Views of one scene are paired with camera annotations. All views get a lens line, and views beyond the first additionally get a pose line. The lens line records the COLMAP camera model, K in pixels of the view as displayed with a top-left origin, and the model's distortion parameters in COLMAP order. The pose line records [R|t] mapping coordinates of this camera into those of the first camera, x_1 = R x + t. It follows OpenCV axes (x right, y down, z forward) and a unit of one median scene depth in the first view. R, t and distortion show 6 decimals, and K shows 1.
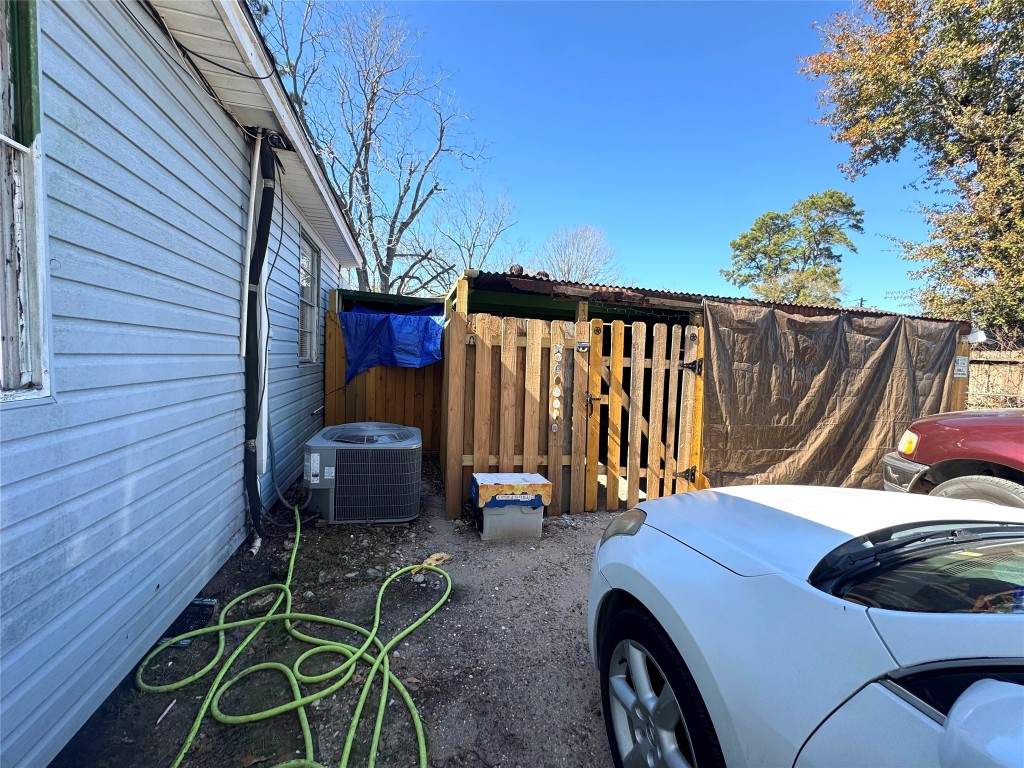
lens RADIAL K [[413.4, 0, 509.1], [0, 413.4, 382.4], [0, 0, 1]] dist [-0.001806, -0.000498]
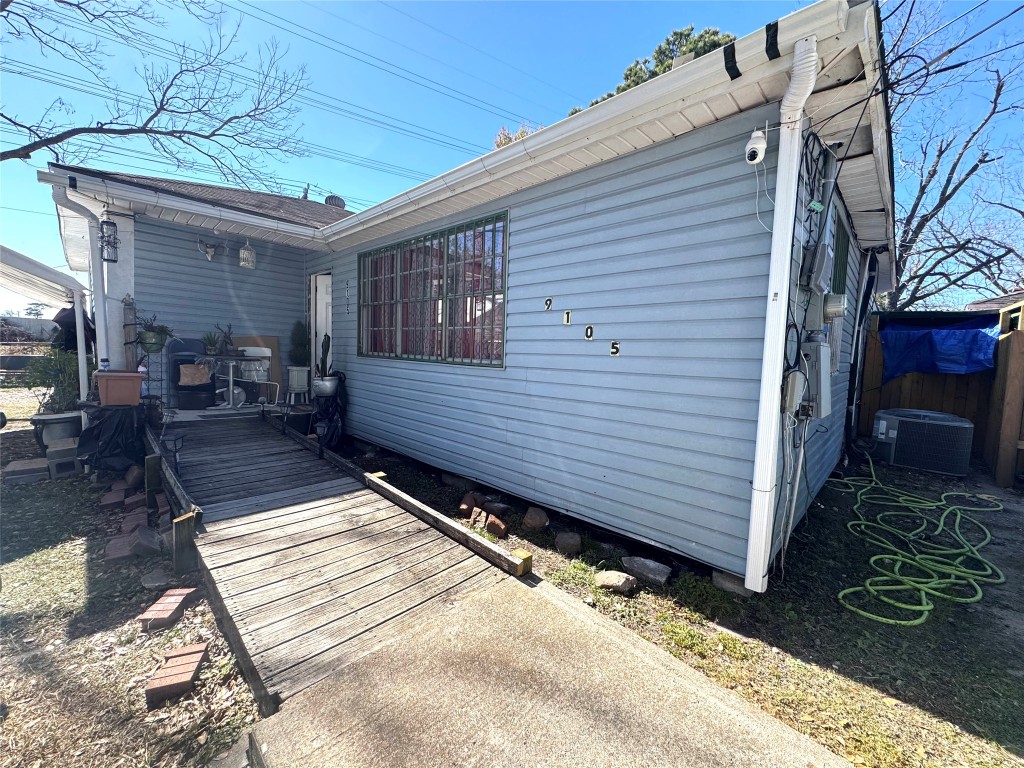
lens RADIAL K [[413.4, 0, 509.1], [0, 413.4, 382.4], [0, 0, 1]] dist [-0.001806, -0.000498]
pose [[0.539151, 0.039973, -0.841260, 0.071732], [-0.058477, 0.998239, 0.009955, 0.051791], [0.840176, 0.043827, 0.540539, -0.715520]]
